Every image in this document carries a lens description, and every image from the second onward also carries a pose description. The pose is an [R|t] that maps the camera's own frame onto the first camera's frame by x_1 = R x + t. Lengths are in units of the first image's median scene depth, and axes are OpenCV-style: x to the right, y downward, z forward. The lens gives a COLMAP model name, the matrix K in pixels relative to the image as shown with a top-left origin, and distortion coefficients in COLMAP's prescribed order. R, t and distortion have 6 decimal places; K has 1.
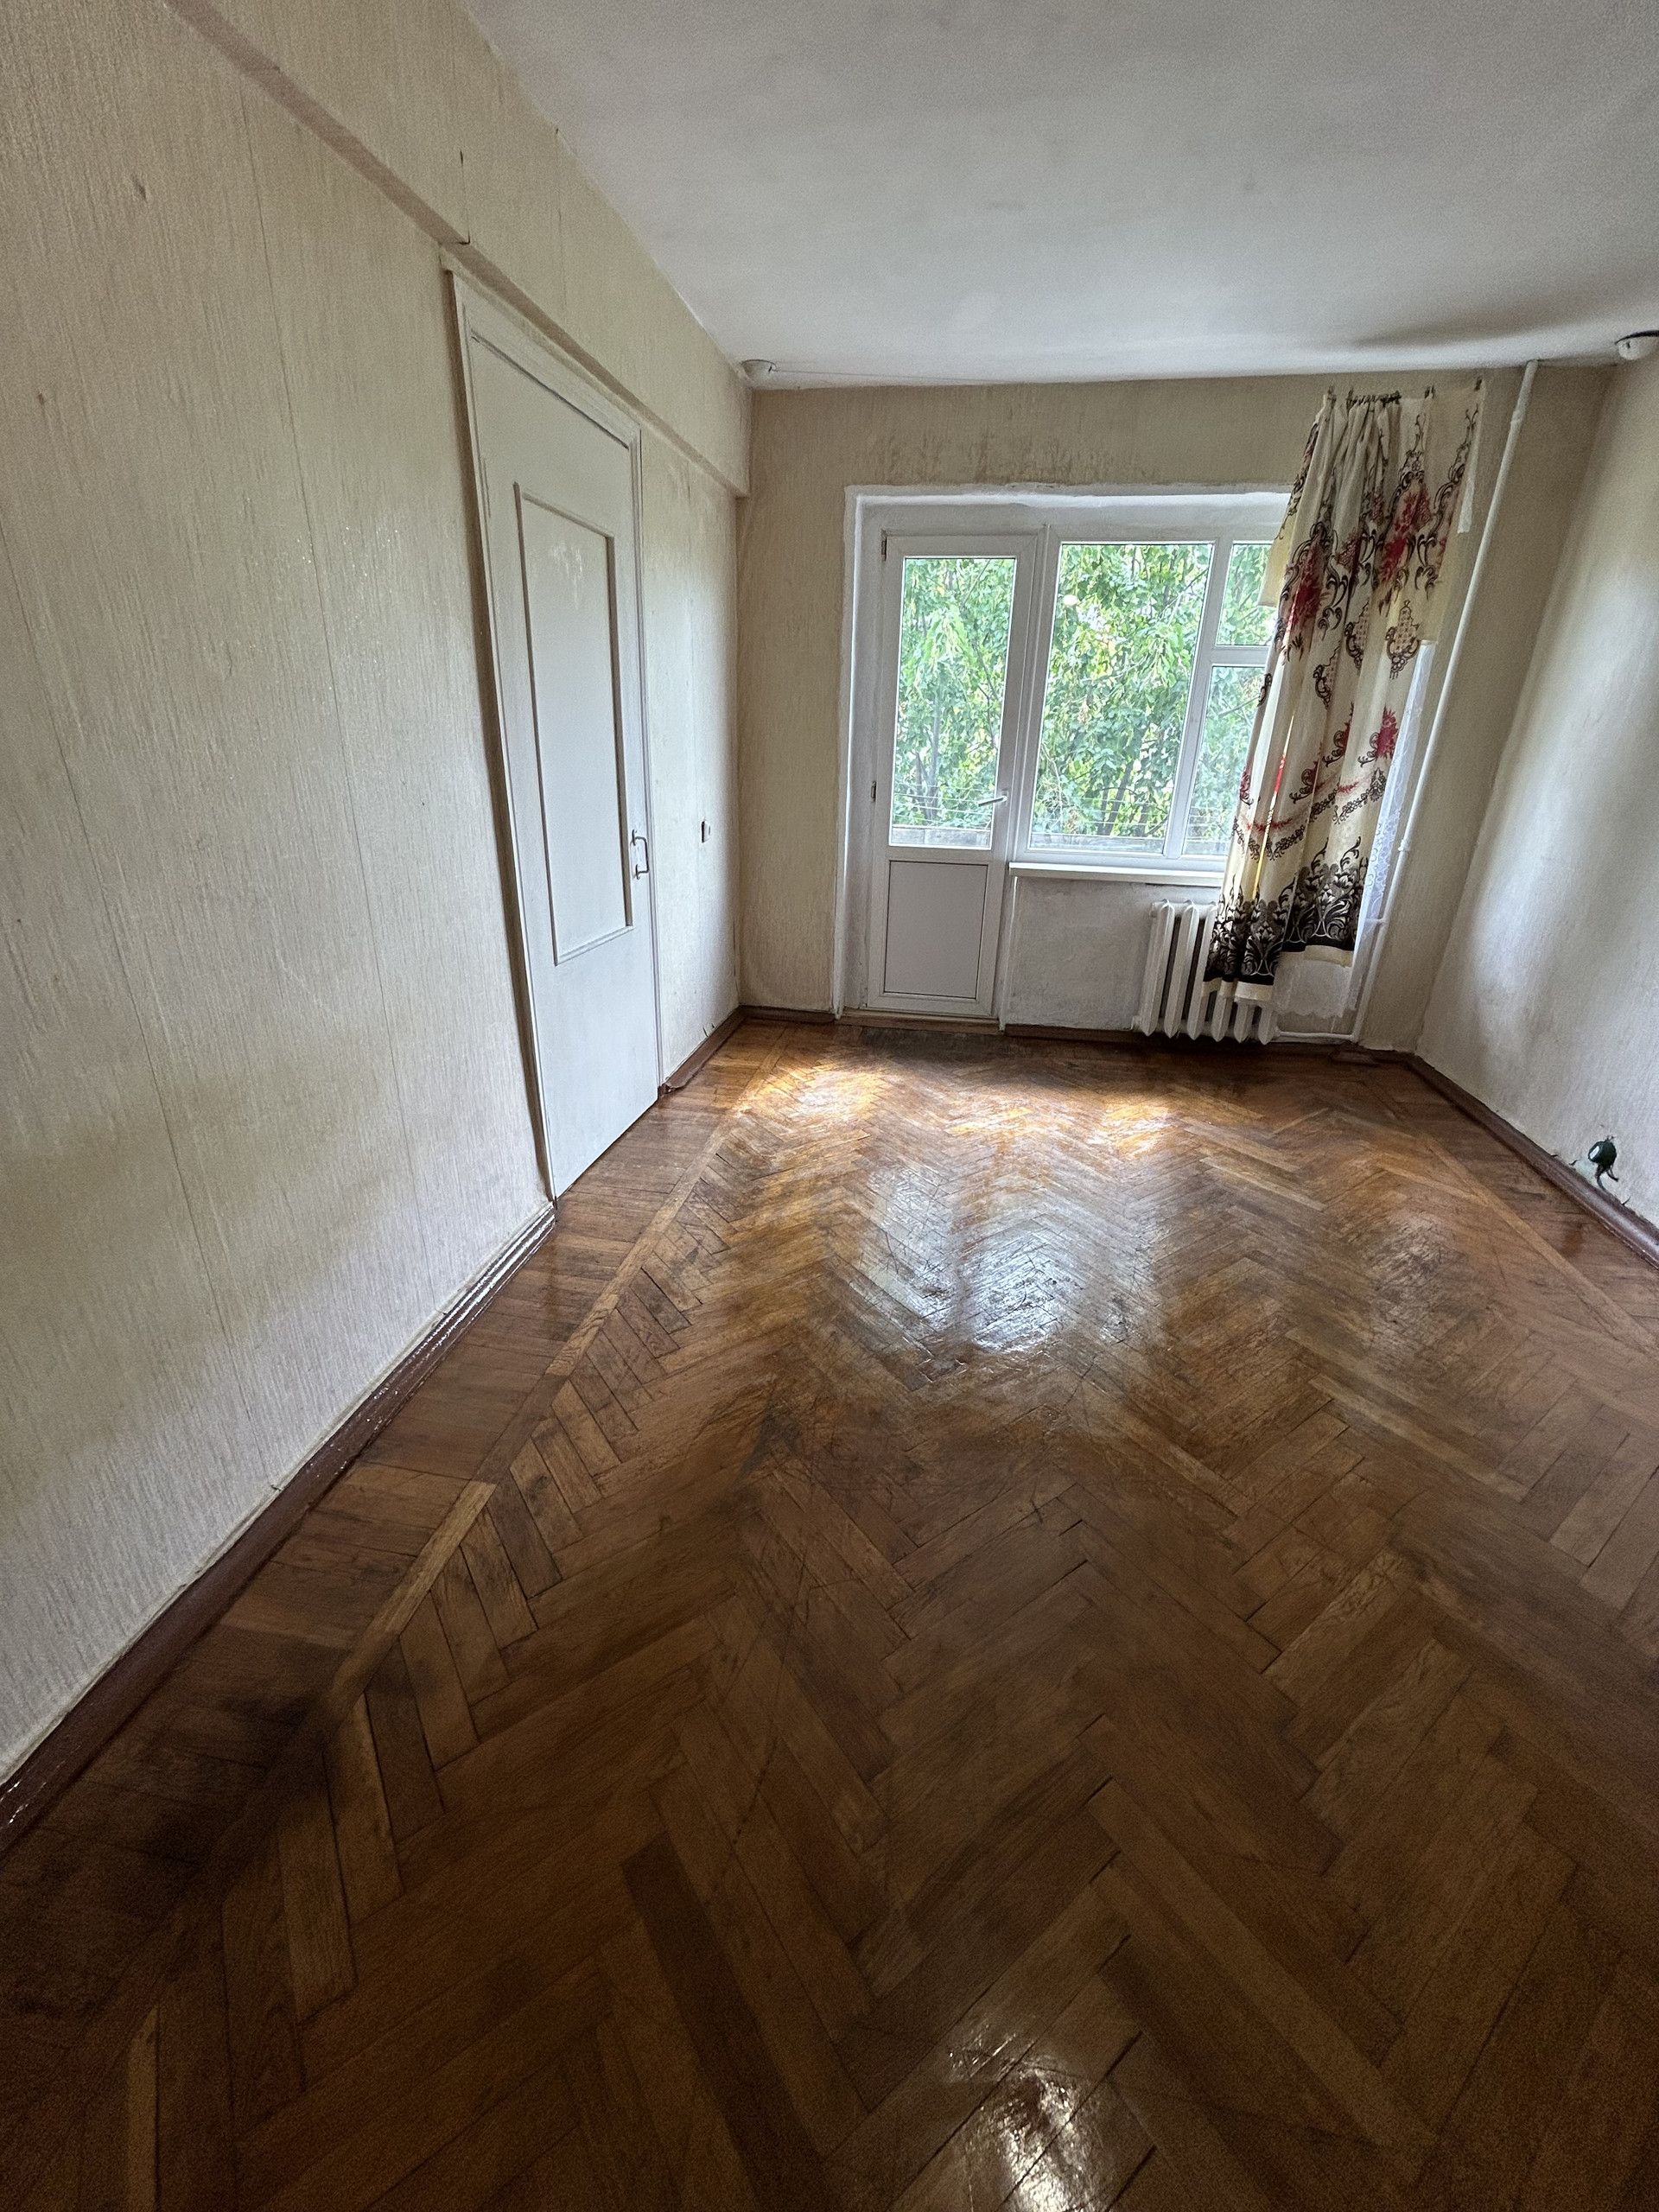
lens RADIAL K [[898.2, 0, 829.4], [0, 898.2, 1102.2], [0, 0, 1]] dist [-0.002651, 0.000328]
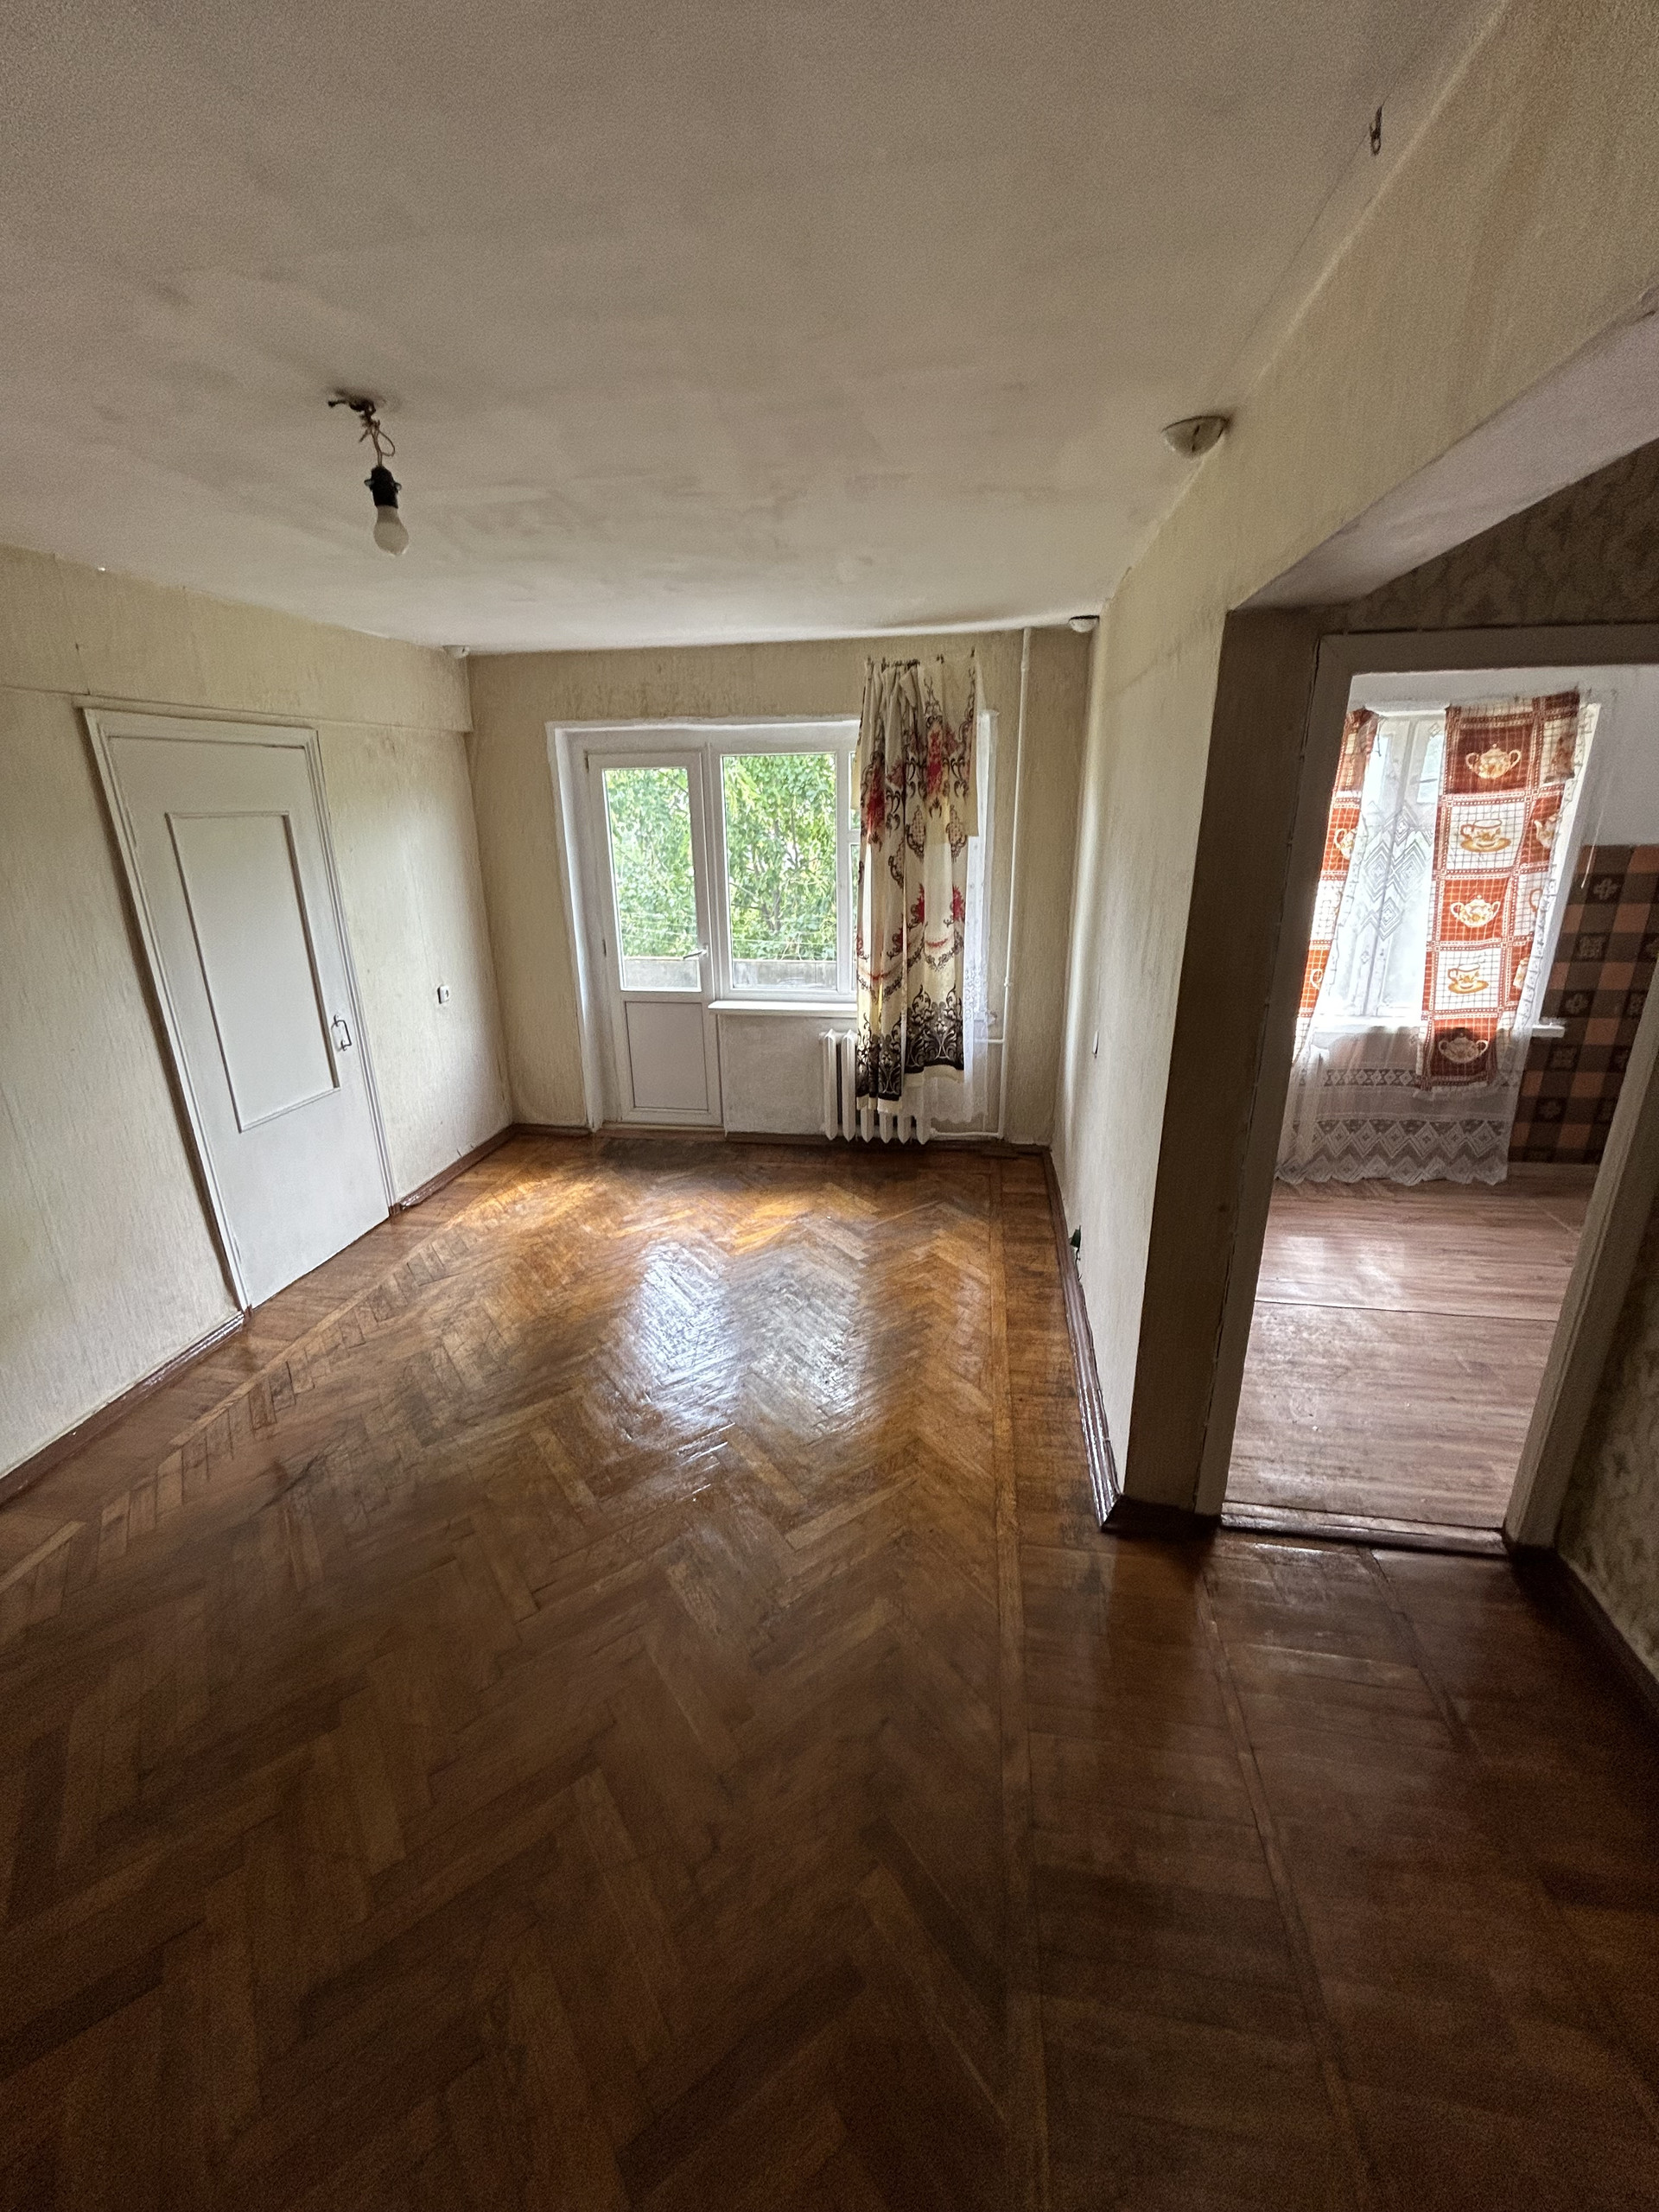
lens RADIAL K [[898.2, 0, 832.1], [0, 898.2, 1101.4], [0, 0, 1]] dist [-0.002651, 0.000328]
pose [[0.999117, -0.041694, -0.005181, 0.416079], [0.041268, 0.997013, -0.065291, -0.053691], [0.007888, 0.065019, 0.997853, -0.232845]]
